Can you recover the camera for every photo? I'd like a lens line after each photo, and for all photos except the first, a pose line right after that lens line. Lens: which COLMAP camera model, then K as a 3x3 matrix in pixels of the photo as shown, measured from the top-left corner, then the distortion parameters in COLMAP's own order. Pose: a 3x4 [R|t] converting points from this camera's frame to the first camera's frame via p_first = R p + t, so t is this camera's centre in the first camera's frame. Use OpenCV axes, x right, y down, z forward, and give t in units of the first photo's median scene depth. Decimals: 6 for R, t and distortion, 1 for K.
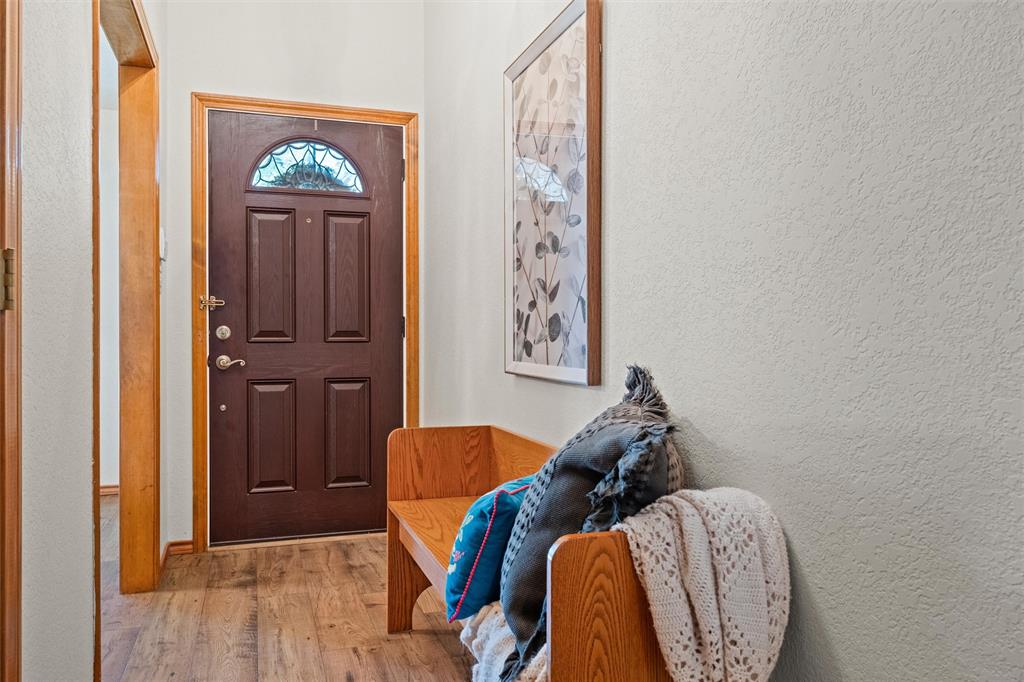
lens RADIAL K [[728.7, 0, 512.0], [0, 728.7, 341.0], [0, 0, 1]] dist [0.003006, 0.000882]
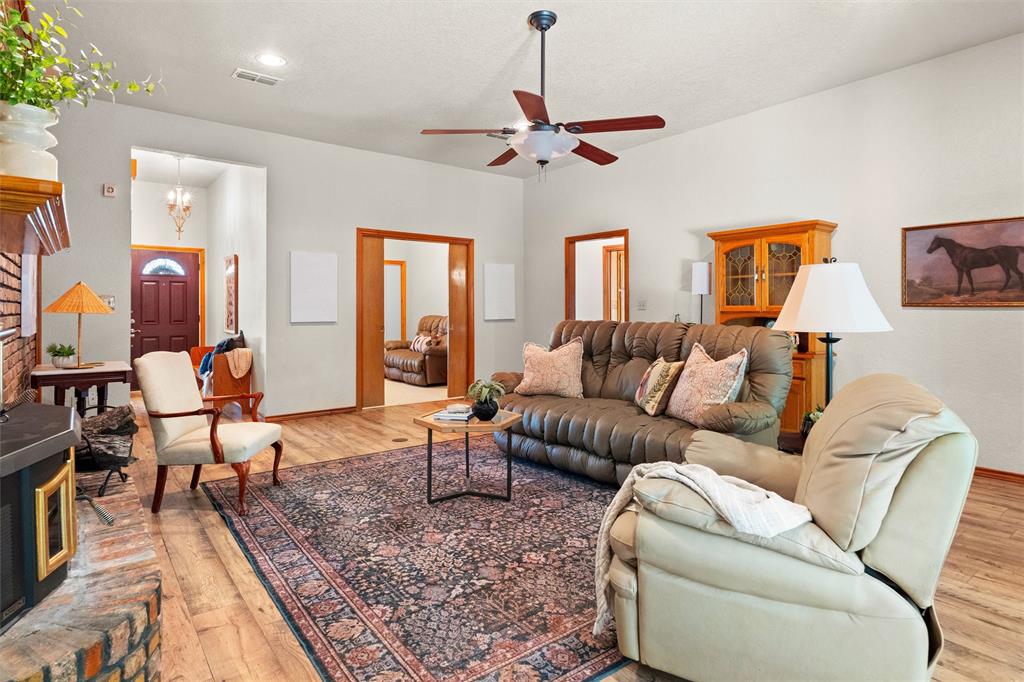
lens RADIAL K [[548.5, 0, 513.8], [0, 548.5, 320.4], [0, 0, 1]] dist [0.001267, -0.000039]
pose [[0.946271, 0.000439, 0.323376, 0.366217], [-0.001501, 0.999994, 0.003034, -0.024167], [-0.323373, -0.003356, 0.946266, -1.650705]]
